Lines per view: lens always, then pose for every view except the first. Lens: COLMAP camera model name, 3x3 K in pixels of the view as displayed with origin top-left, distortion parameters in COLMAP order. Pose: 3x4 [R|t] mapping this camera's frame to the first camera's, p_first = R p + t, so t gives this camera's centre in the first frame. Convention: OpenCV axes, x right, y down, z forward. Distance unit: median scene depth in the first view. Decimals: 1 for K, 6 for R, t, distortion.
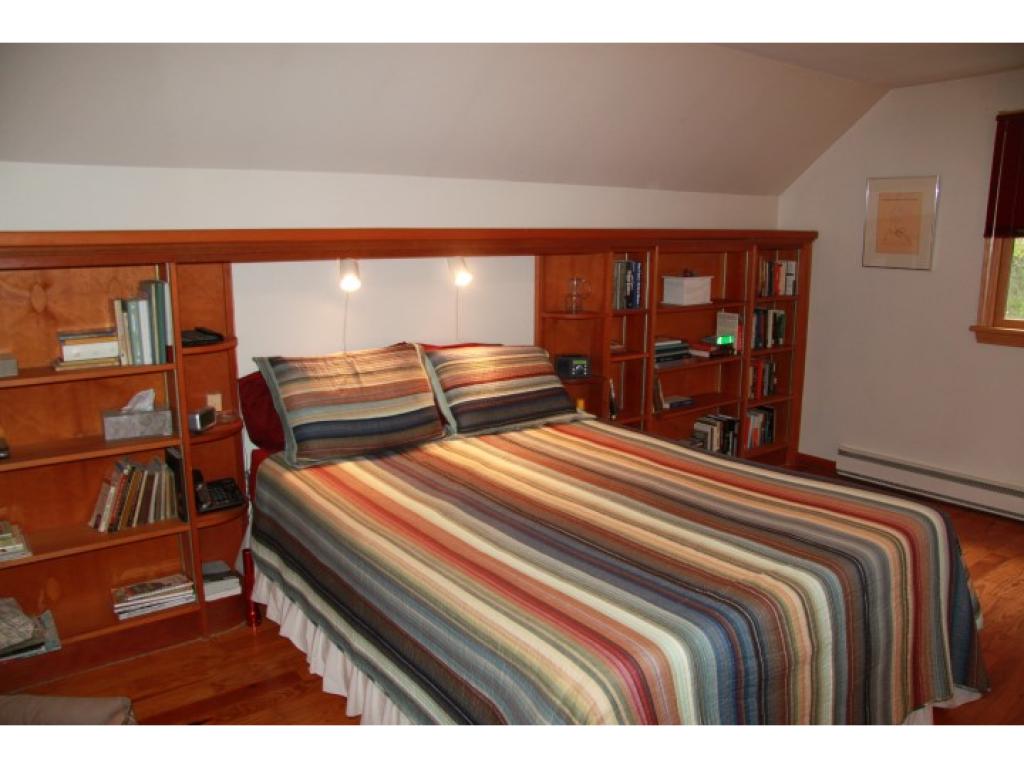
lens RADIAL K [[791.2, 0, 512.5], [0, 791.2, 393.0], [0, 0, 1]] dist [-0.166627, 0.130548]
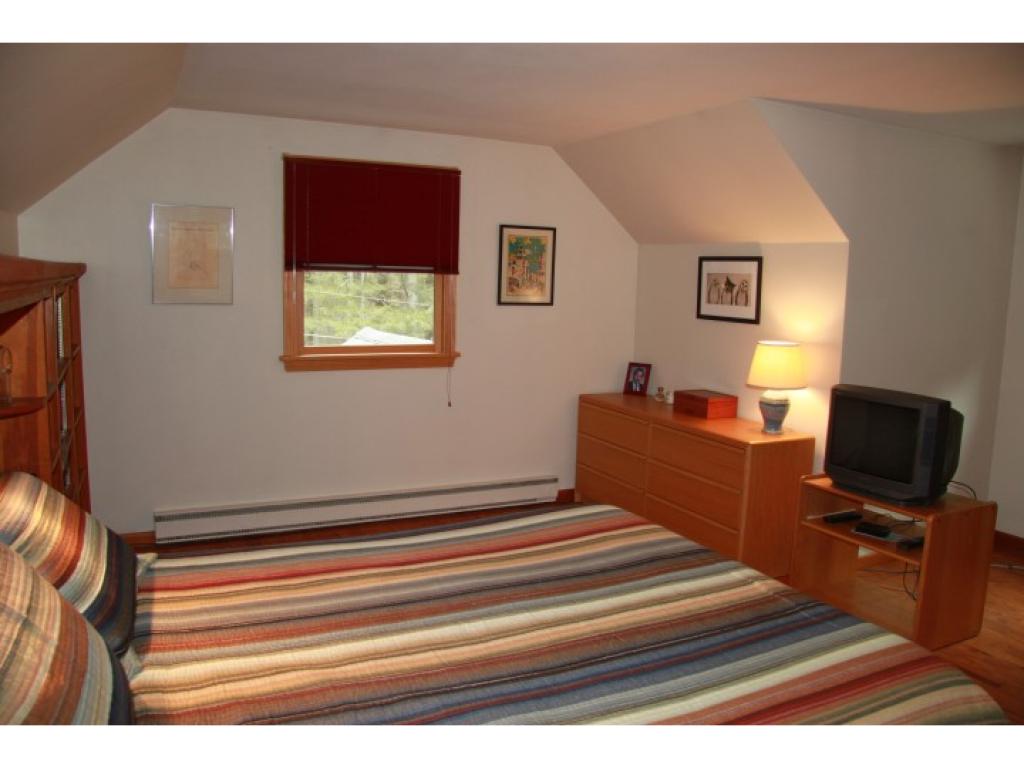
lens RADIAL K [[791.2, 0, 512.5], [0, 791.2, 393.0], [0, 0, 1]] dist [-0.166627, 0.130548]
pose [[0.182440, -0.137386, 0.973571, -0.494027], [0.167636, 0.980038, 0.106885, -0.133981], [-0.968821, 0.143706, 0.201828, 0.655370]]
